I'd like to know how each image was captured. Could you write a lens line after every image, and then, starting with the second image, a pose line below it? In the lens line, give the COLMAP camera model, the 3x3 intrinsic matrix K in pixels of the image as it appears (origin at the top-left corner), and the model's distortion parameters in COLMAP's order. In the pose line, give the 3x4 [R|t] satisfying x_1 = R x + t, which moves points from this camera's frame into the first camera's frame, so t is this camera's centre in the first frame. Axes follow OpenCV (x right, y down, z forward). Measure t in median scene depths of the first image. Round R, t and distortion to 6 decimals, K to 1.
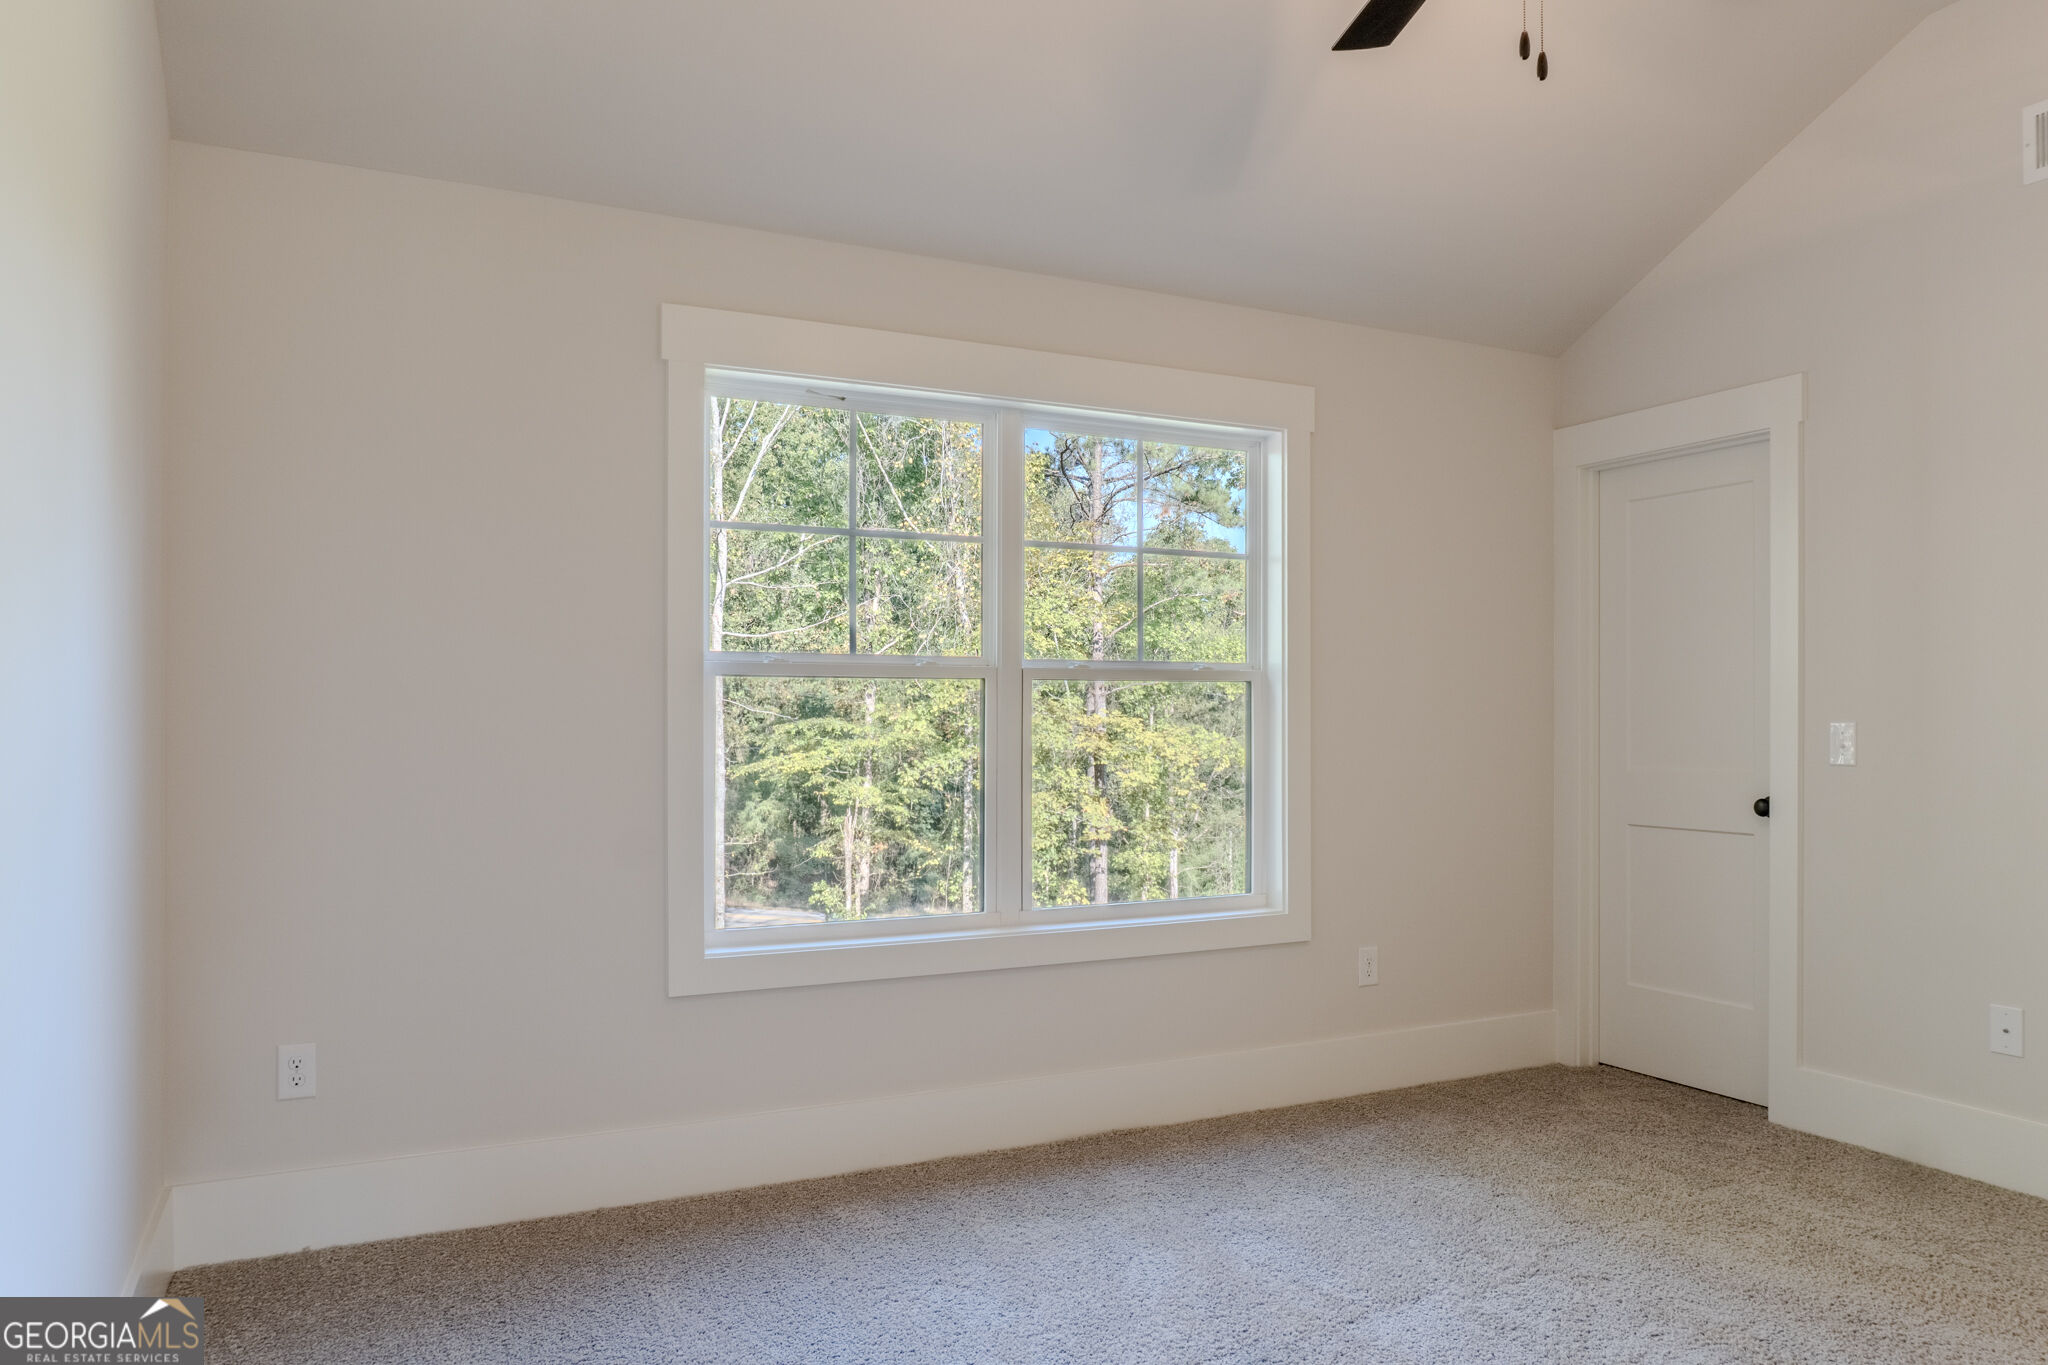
lens RADIAL K [[1384.2, 0, 1027.7], [0, 1384.2, 694.1], [0, 0, 1]] dist [-0.019148, -0.007740]
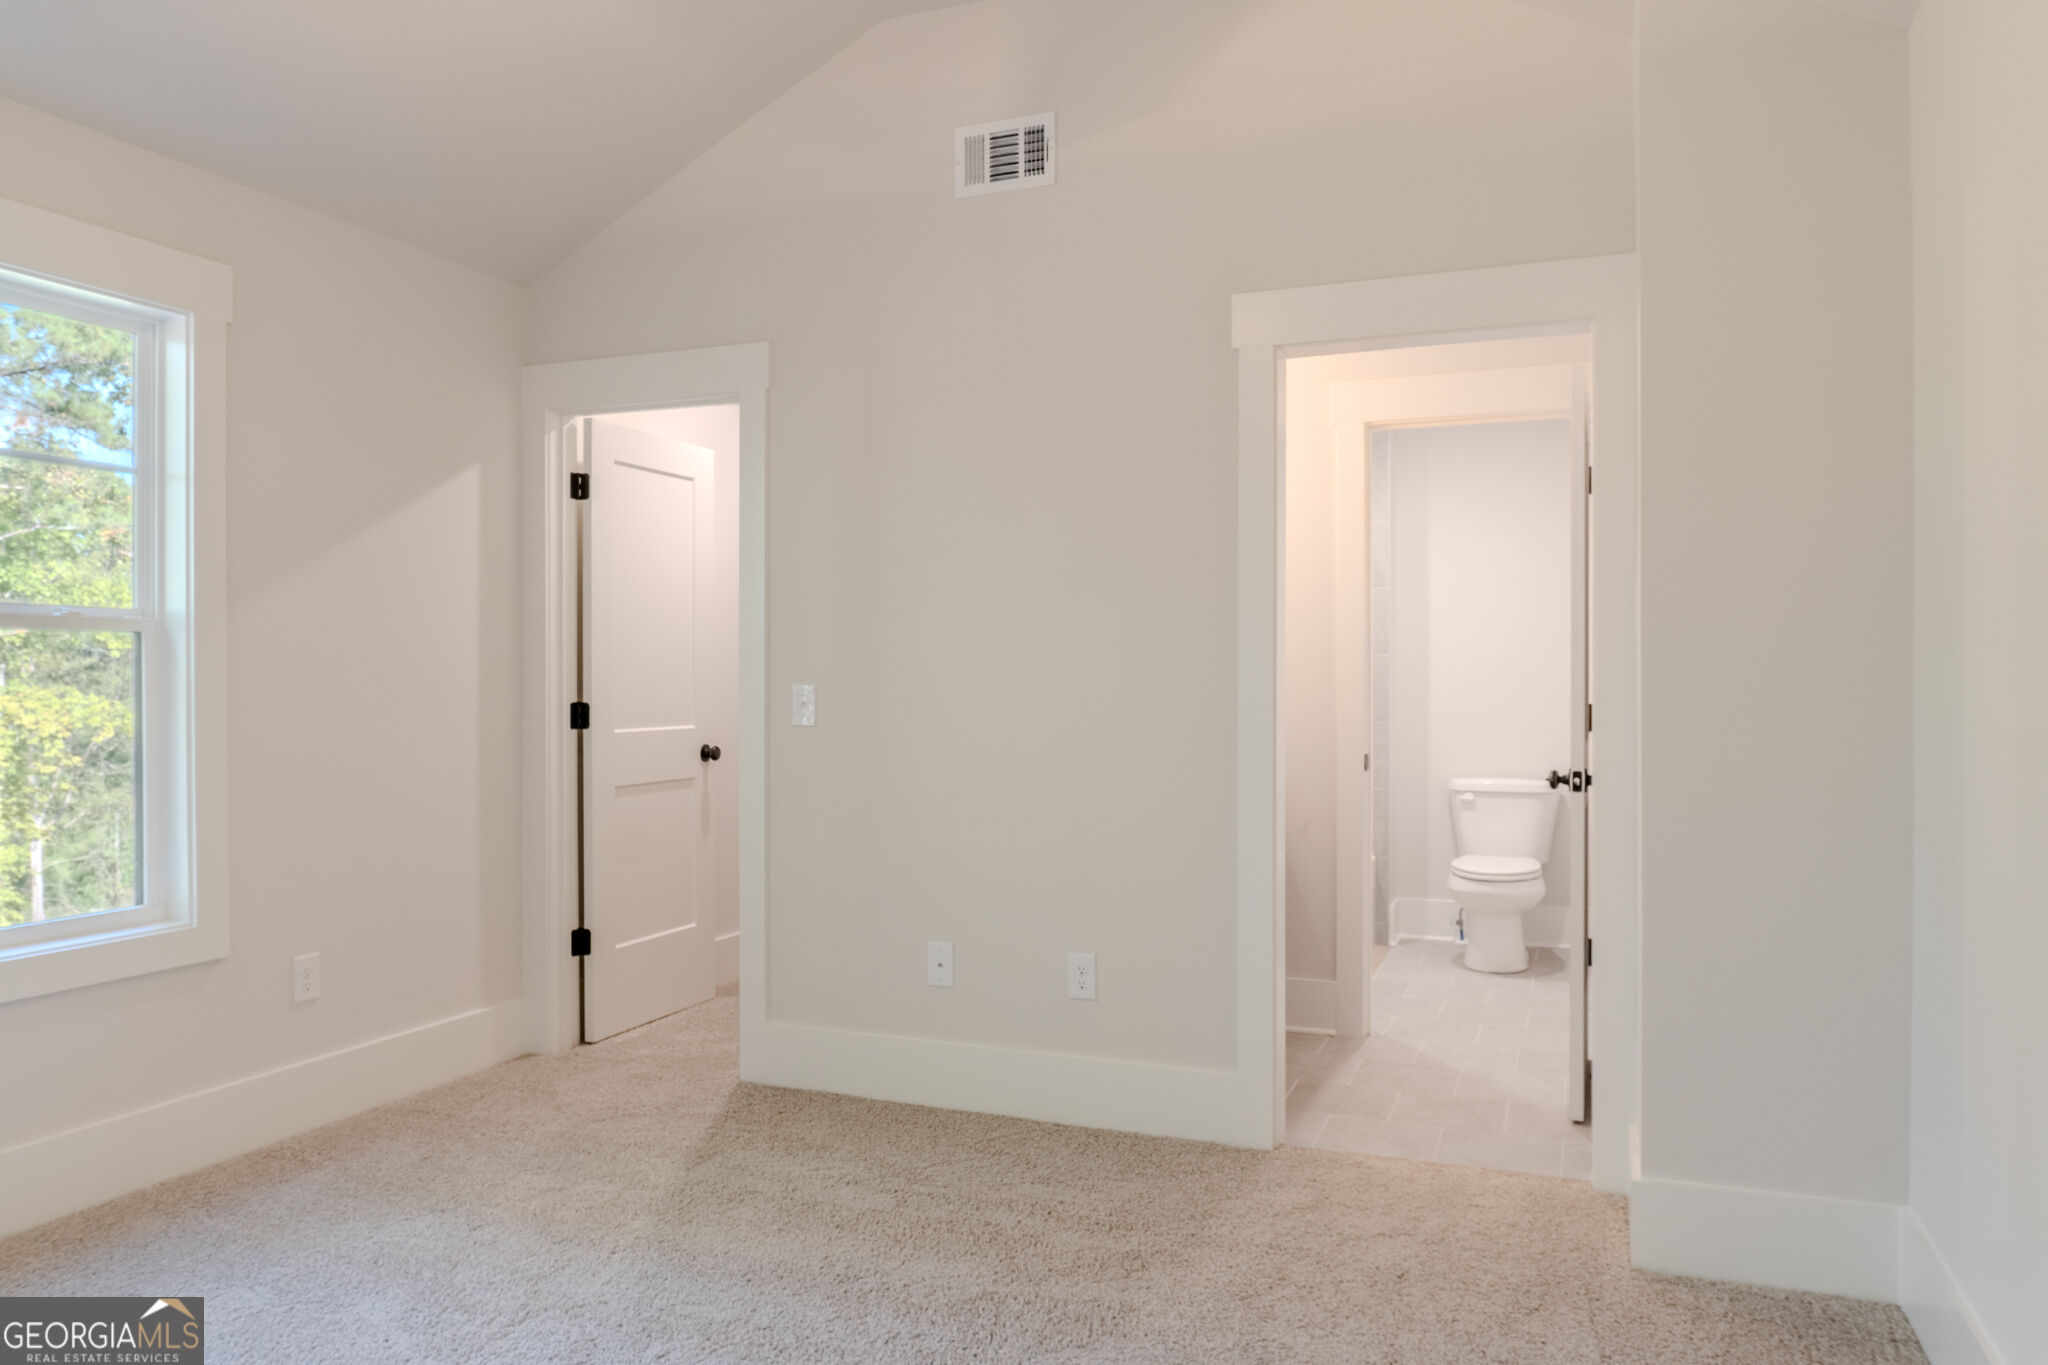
lens RADIAL K [[1384.2, 0, 1010.6], [0, 1384.2, 703.0], [0, 0, 1]] dist [-0.019148, -0.007740]
pose [[0.749323, -0.009808, 0.662132, 0.020073], [-0.013297, 0.999466, 0.029853, 0.001387], [-0.662071, -0.031174, 0.748792, 0.118138]]
